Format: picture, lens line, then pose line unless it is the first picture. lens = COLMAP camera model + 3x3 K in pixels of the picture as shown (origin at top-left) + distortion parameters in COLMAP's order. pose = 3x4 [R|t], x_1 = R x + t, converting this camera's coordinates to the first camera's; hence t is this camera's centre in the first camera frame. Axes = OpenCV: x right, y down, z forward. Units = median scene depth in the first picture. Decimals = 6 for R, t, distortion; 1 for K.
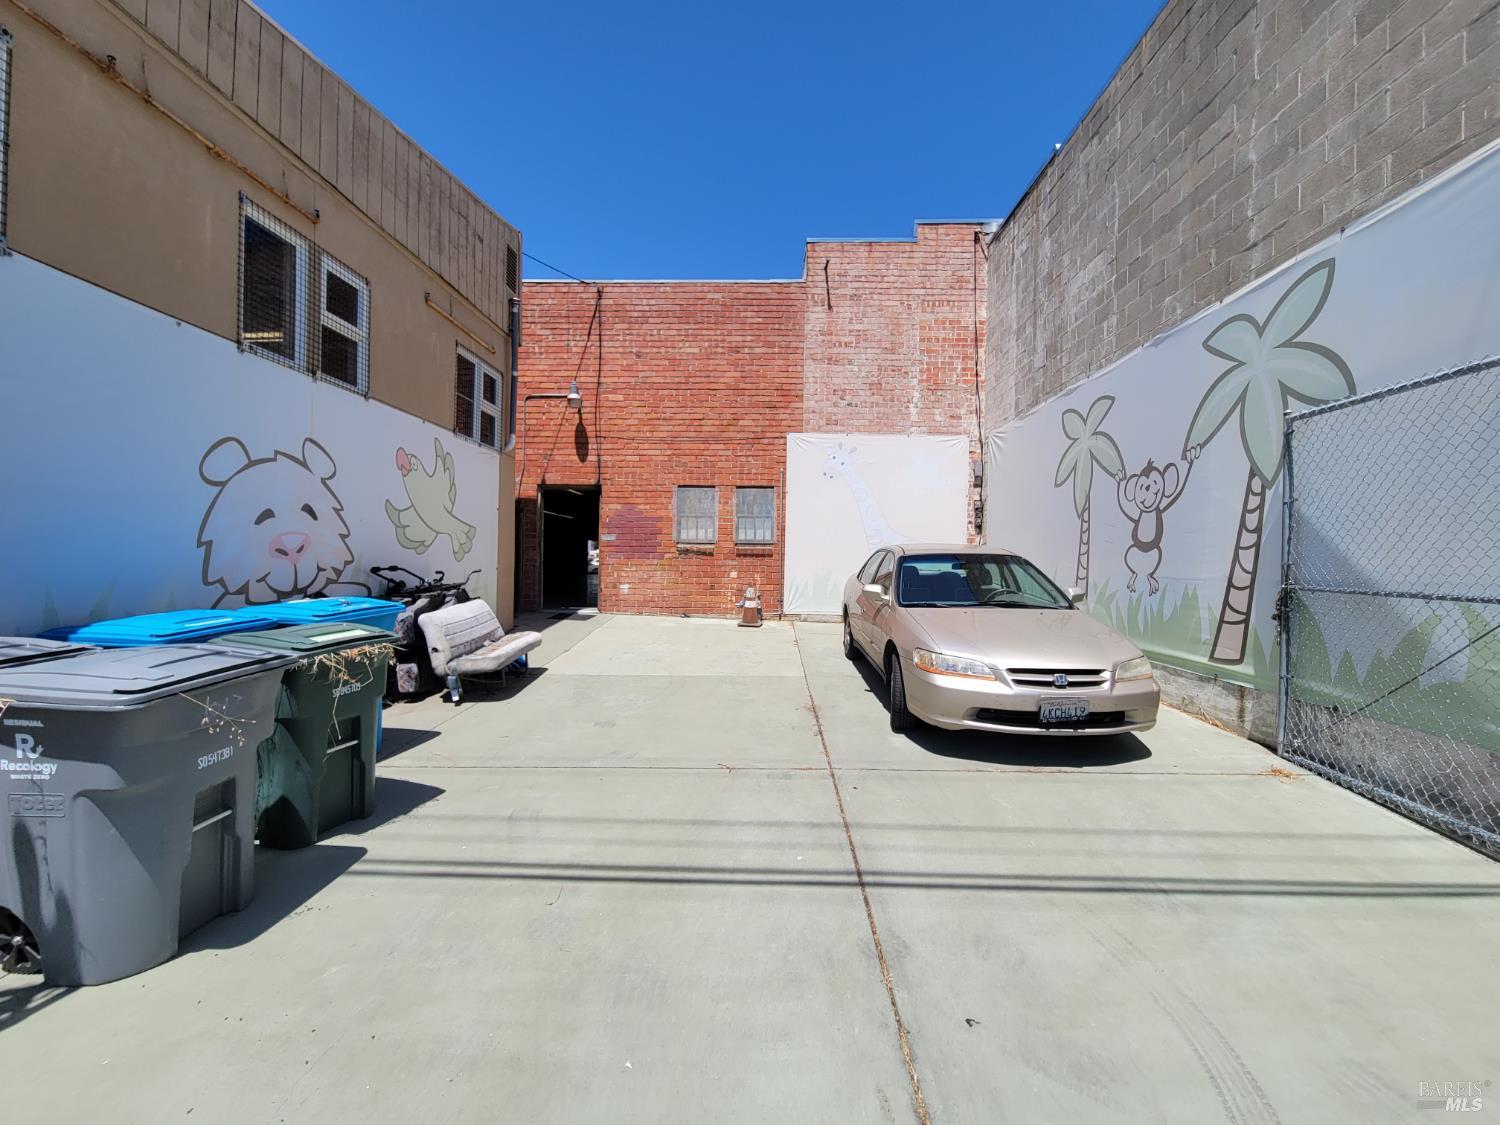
lens RADIAL K [[614.5, 0, 750.6], [0, 614.5, 561.7], [0, 0, 1]] dist [-0.000530, -0.001003]
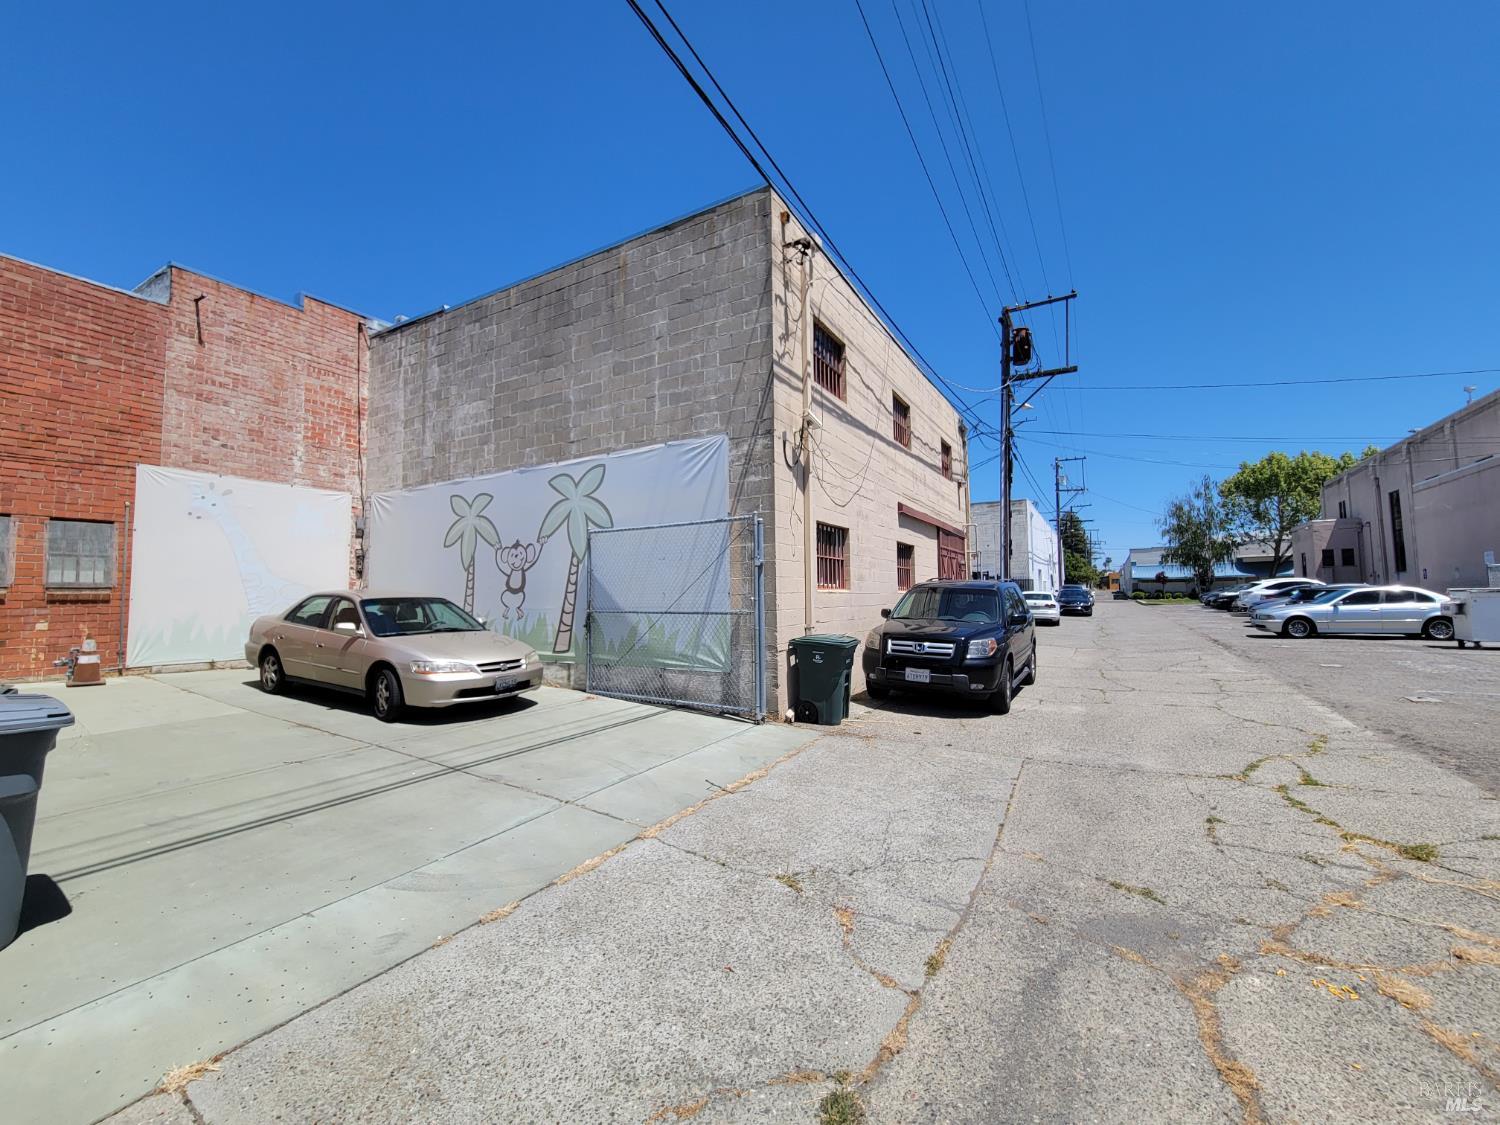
lens RADIAL K [[614.5, 0, 750.6], [0, 614.5, 561.7], [0, 0, 1]] dist [-0.000530, -0.001003]
pose [[0.482263, 0.031758, 0.875450, -0.306659], [0.019374, 0.998712, -0.046902, -0.008169], [-0.875812, 0.039580, 0.481027, -0.219098]]
